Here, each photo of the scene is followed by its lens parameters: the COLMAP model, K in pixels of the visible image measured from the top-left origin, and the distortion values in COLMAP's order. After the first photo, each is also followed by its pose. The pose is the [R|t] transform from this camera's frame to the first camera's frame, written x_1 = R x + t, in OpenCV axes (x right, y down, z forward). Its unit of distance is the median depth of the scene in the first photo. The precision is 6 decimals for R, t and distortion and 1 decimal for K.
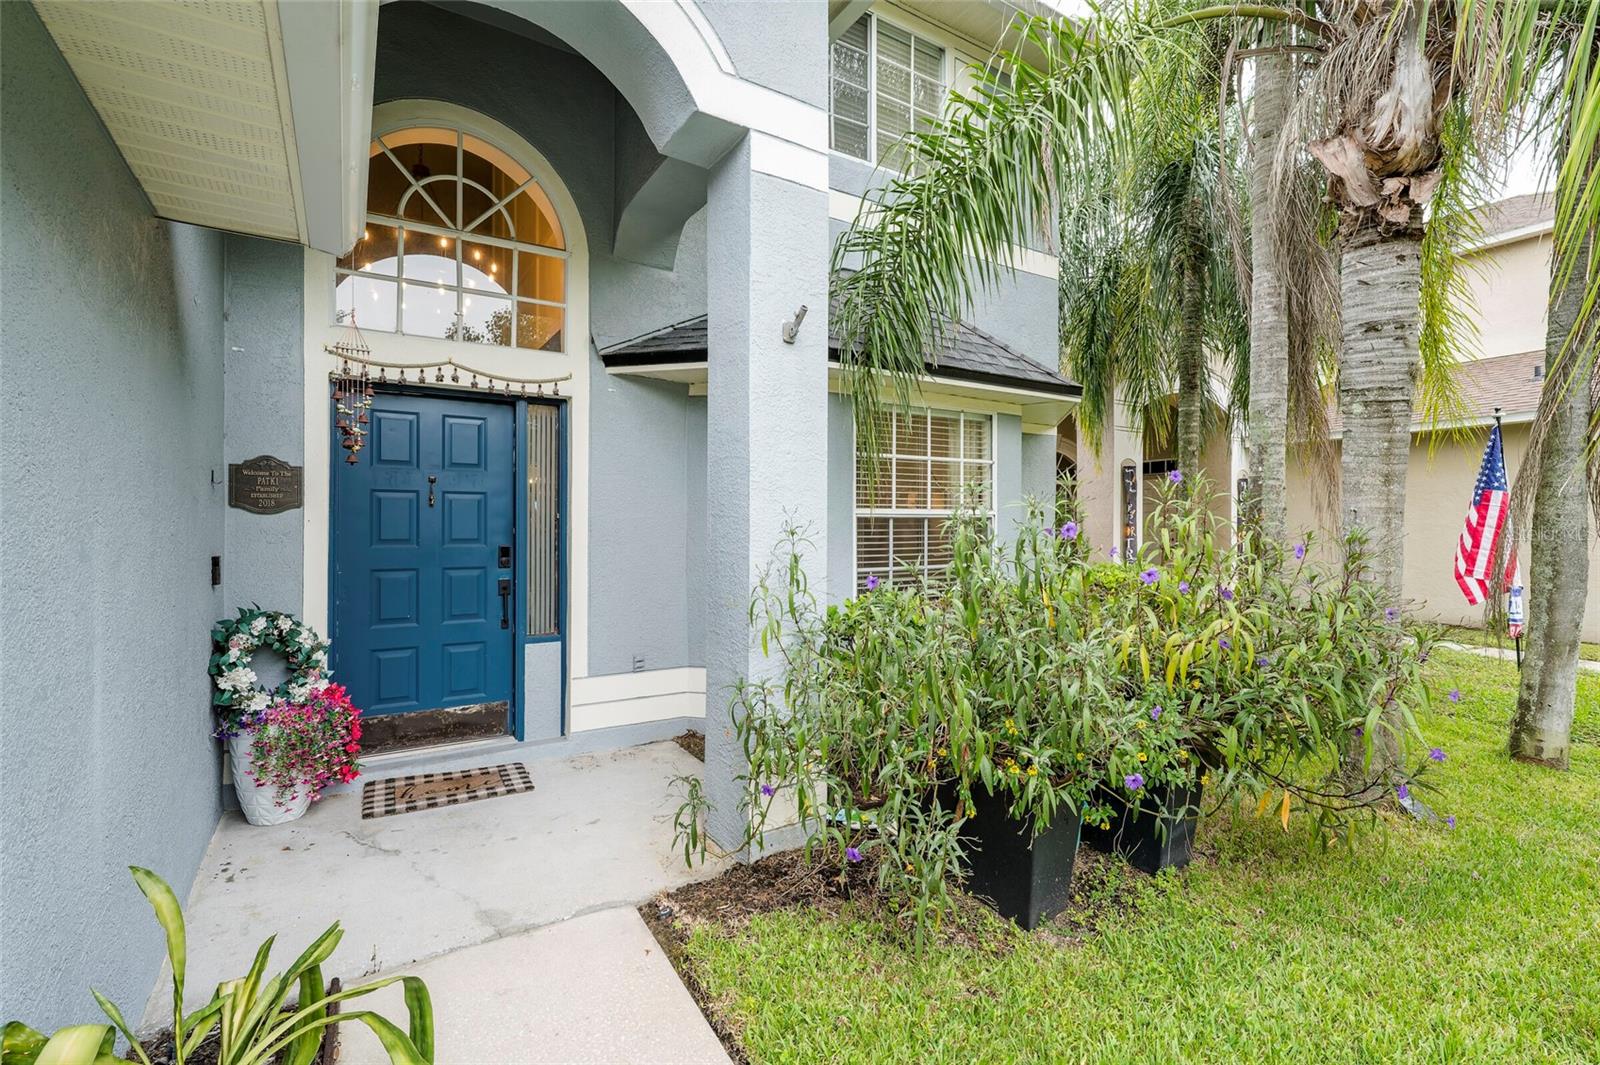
lens RADIAL K [[729.1, 0, 800.0], [0, 729.1, 532.5], [0, 0, 1]] dist [0.018399, 0.000042]
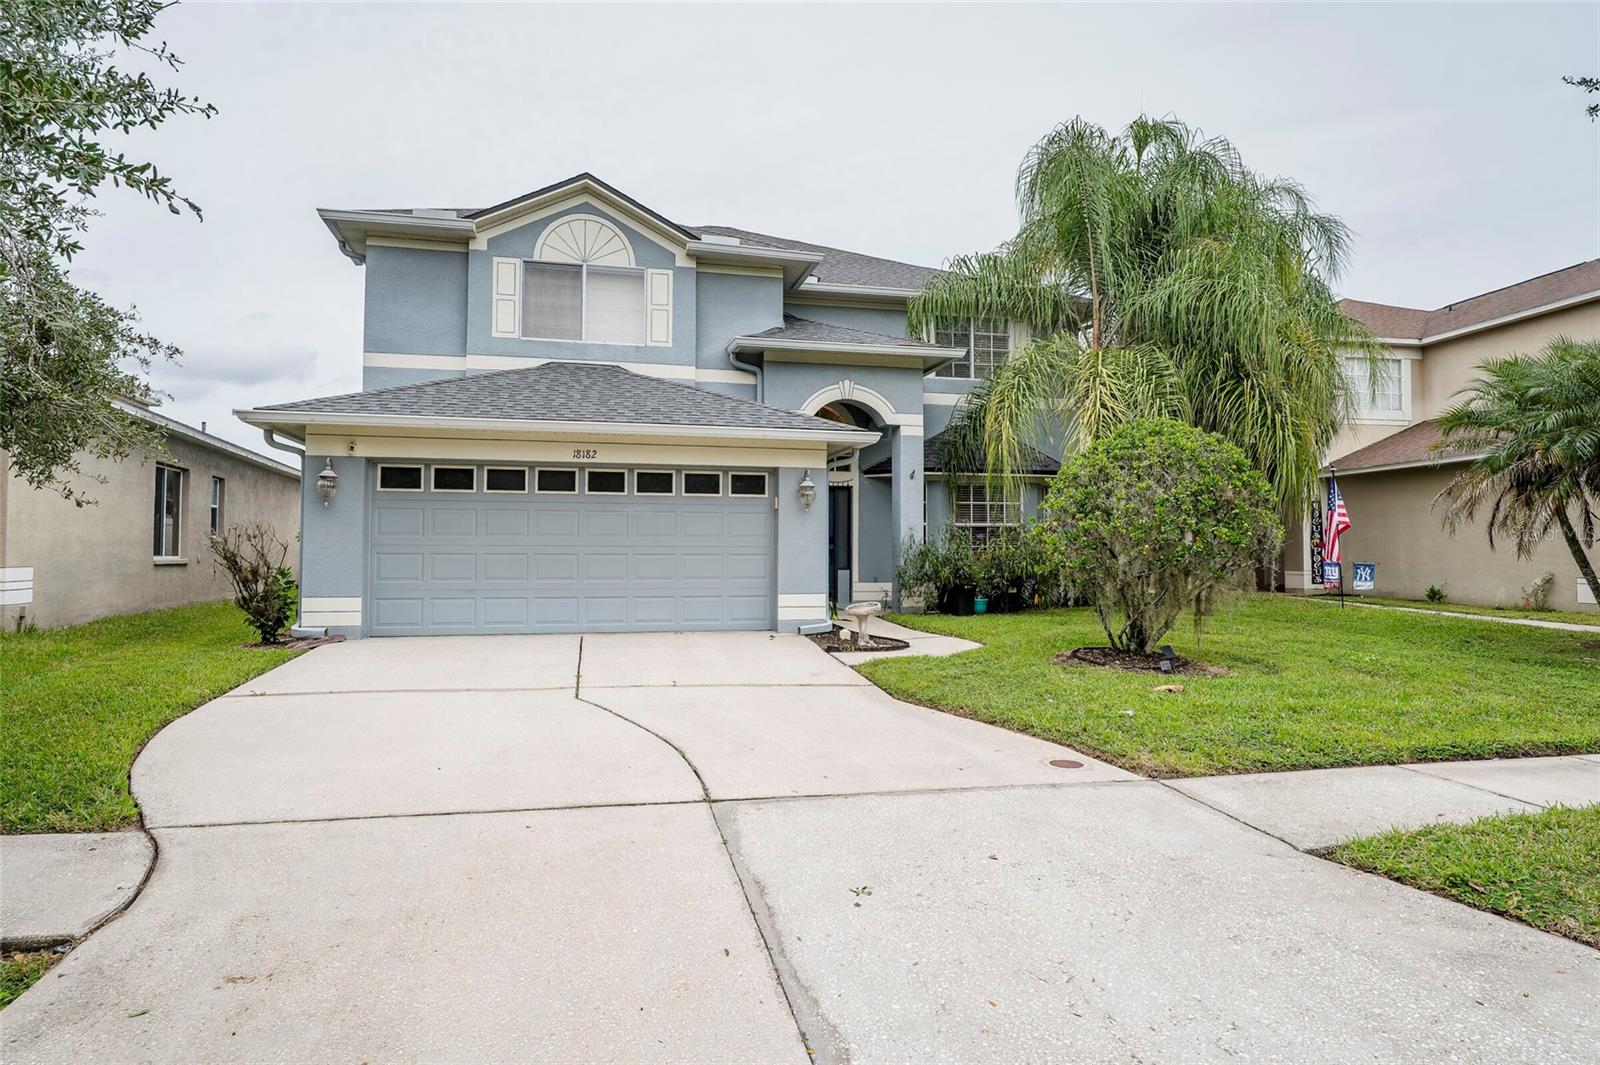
lens RADIAL K [[929.6, 0, 800.0], [0, 929.6, 532.5], [0, 0, 1]] dist [0.002899, -0.002250]
pose [[0.946405, -0.011537, -0.322777, 0.708618], [0.001370, 0.999496, -0.031710, 0.122803], [0.322980, 0.029569, 0.945944, -2.662415]]
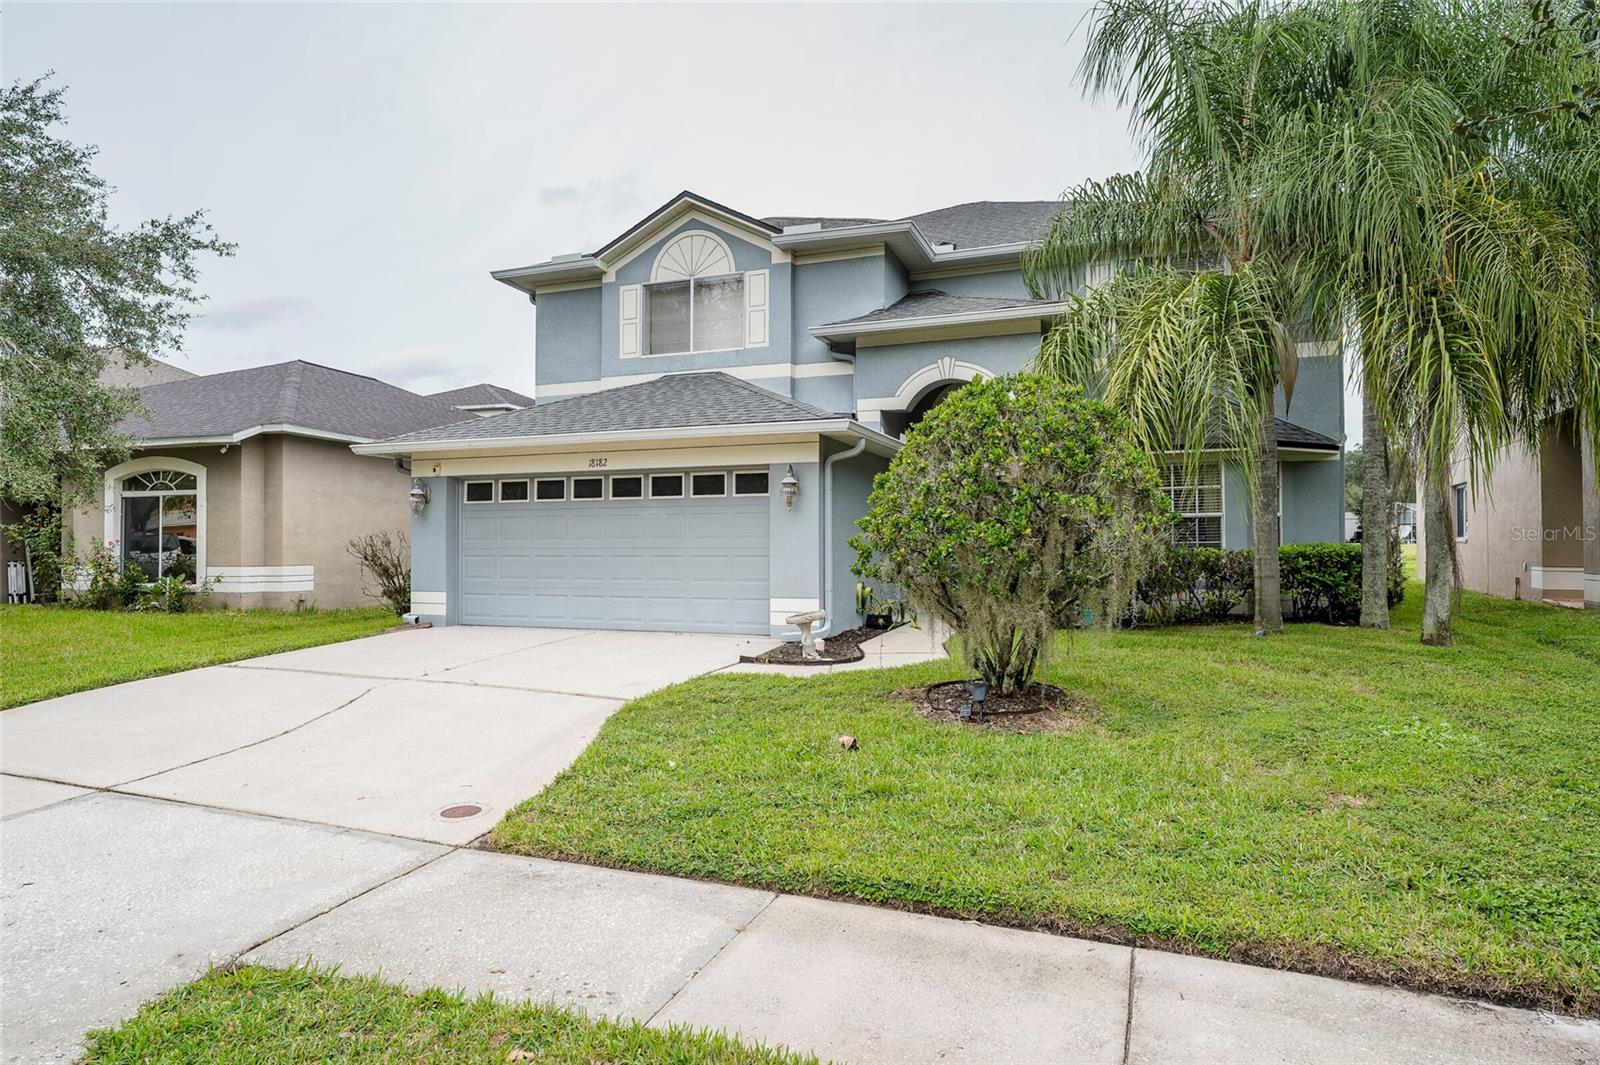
lens RADIAL K [[908.5, 0, 801.6], [0, 908.5, 542.6], [0, 0, 1]] dist [-0.000125, 0.000196]
pose [[0.603450, -0.012310, -0.797306, 1.830866], [0.002168, 0.999902, -0.013796, 0.098305], [0.797398, 0.006597, 0.603418, -1.558344]]
